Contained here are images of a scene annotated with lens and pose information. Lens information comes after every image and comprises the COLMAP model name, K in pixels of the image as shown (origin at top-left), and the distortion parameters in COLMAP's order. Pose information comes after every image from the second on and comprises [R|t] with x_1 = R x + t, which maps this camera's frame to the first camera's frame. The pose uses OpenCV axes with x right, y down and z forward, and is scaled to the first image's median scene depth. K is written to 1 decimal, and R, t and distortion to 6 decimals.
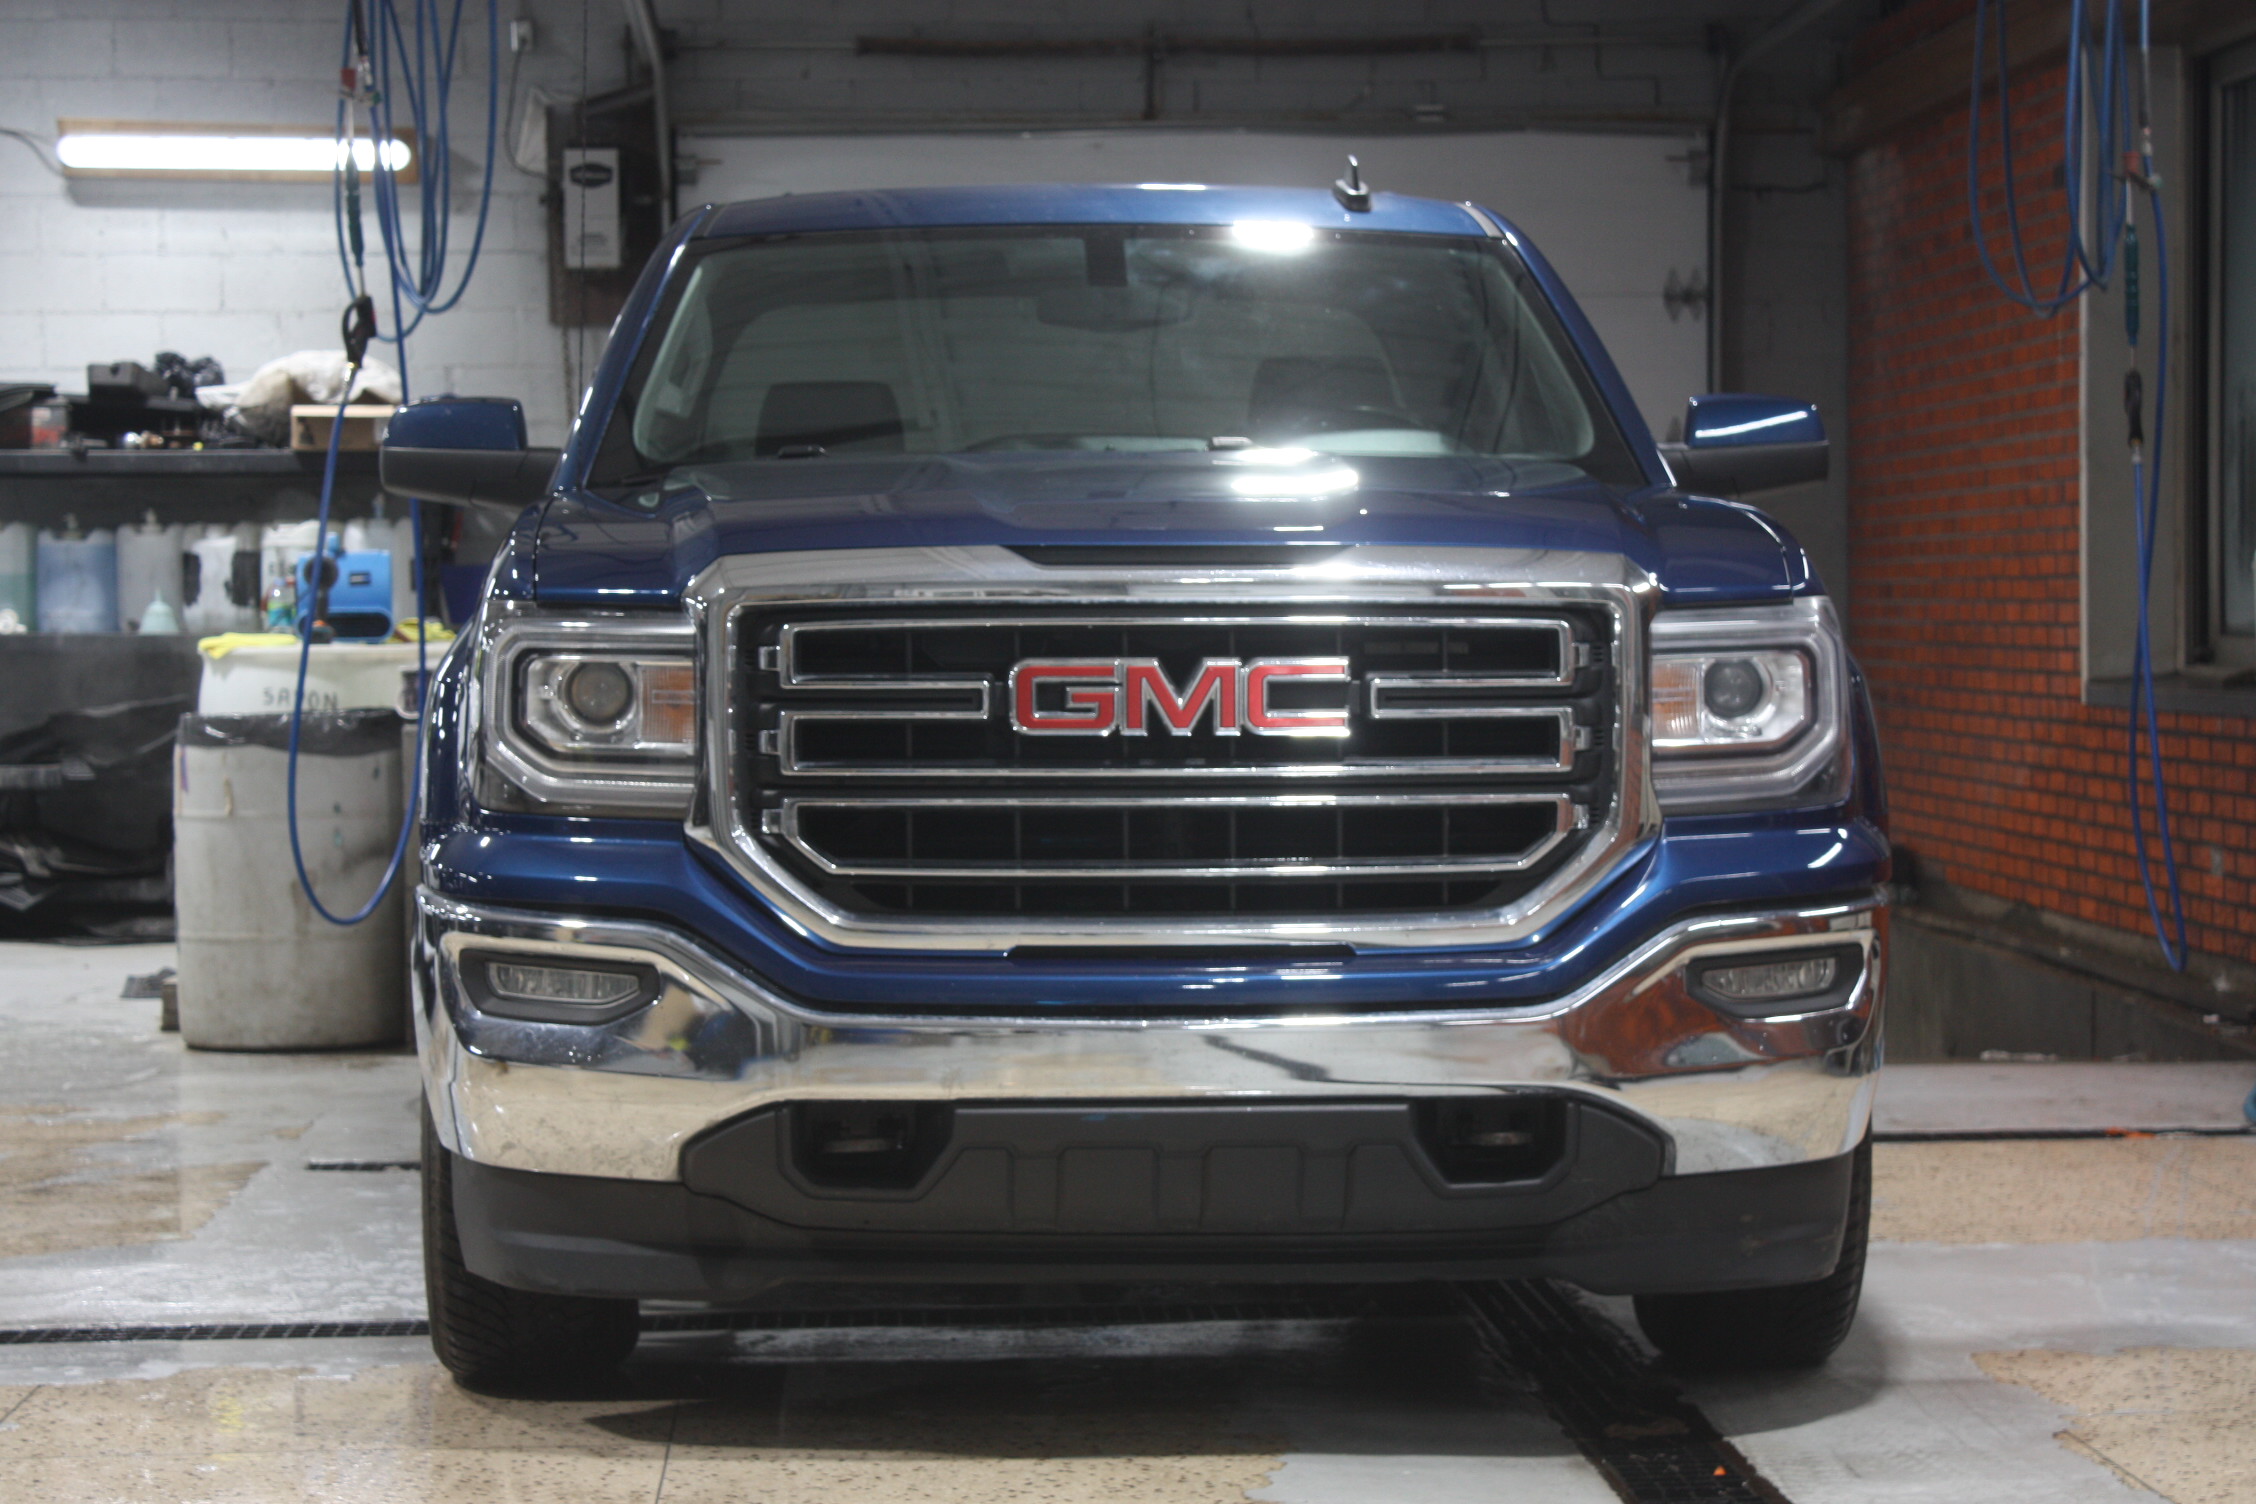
lens RADIAL K [[4855.0, 0, 1128.0], [0, 4855.0, 752.0], [0, 0, 1]] dist [0.021458, 0.150115]
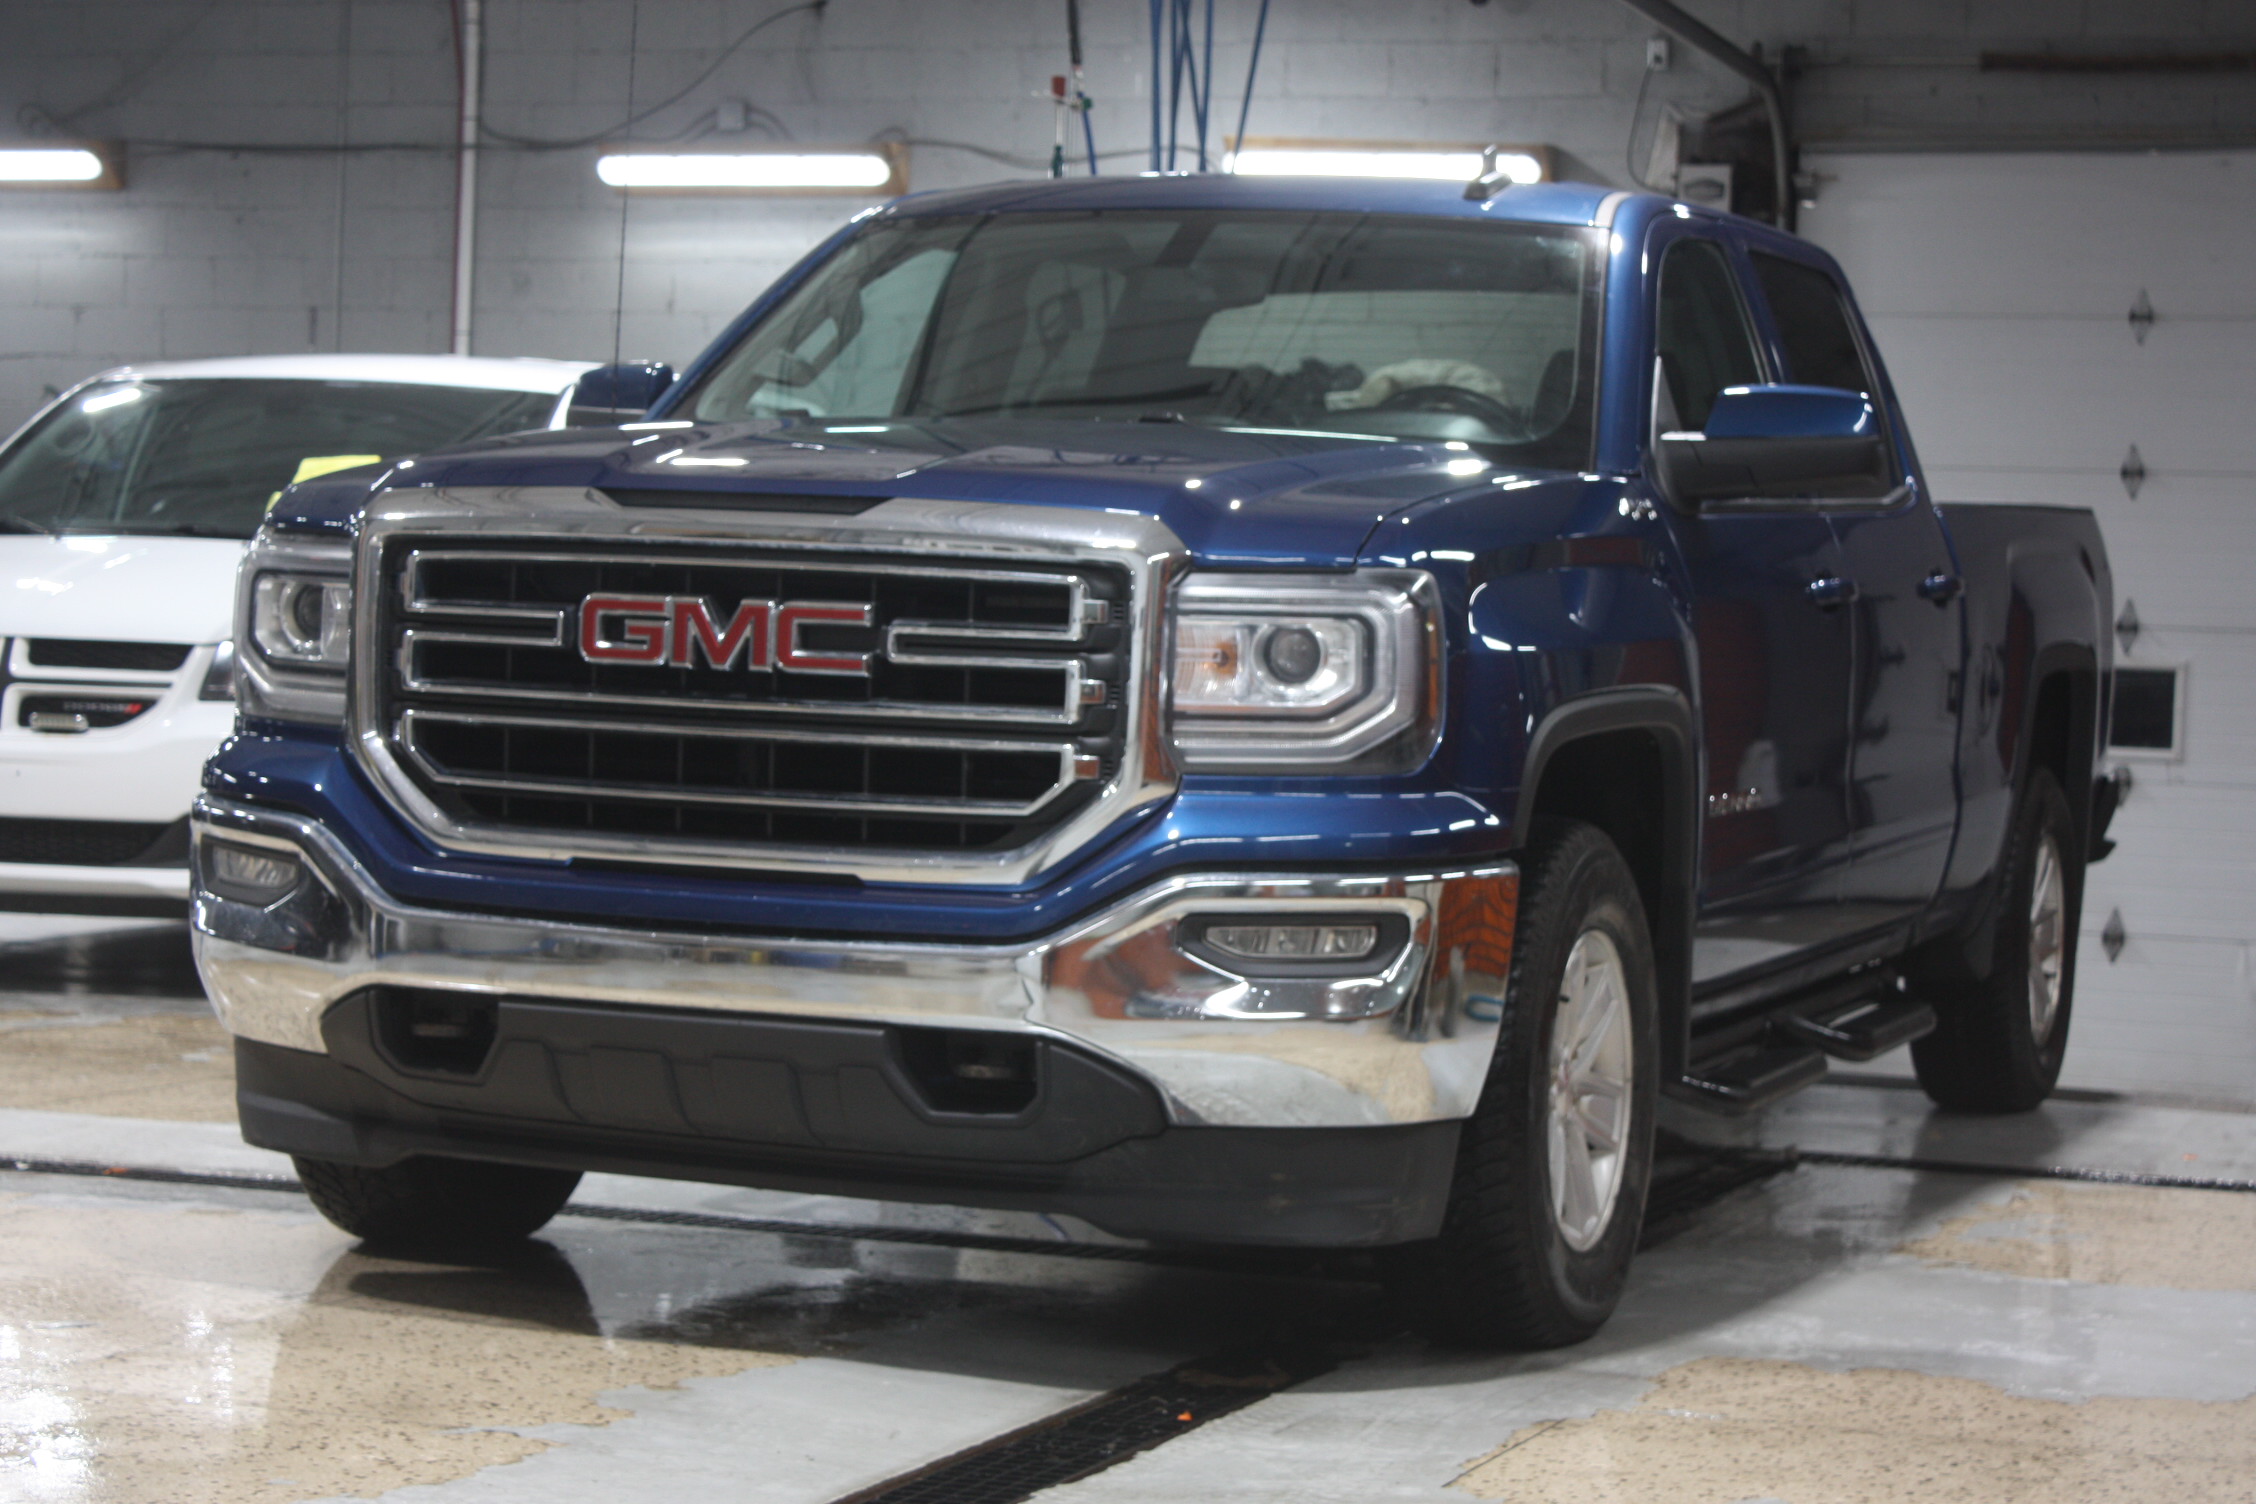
lens RADIAL K [[4855.0, 0, 1128.0], [0, 4855.0, 752.0], [0, 0, 1]] dist [0.021458, 0.150115]
pose [[0.910739, 0.051898, -0.409708, 0.524066], [-0.055613, 0.998448, 0.002853, 0.006560], [0.409220, 0.020187, 0.912212, 0.063298]]
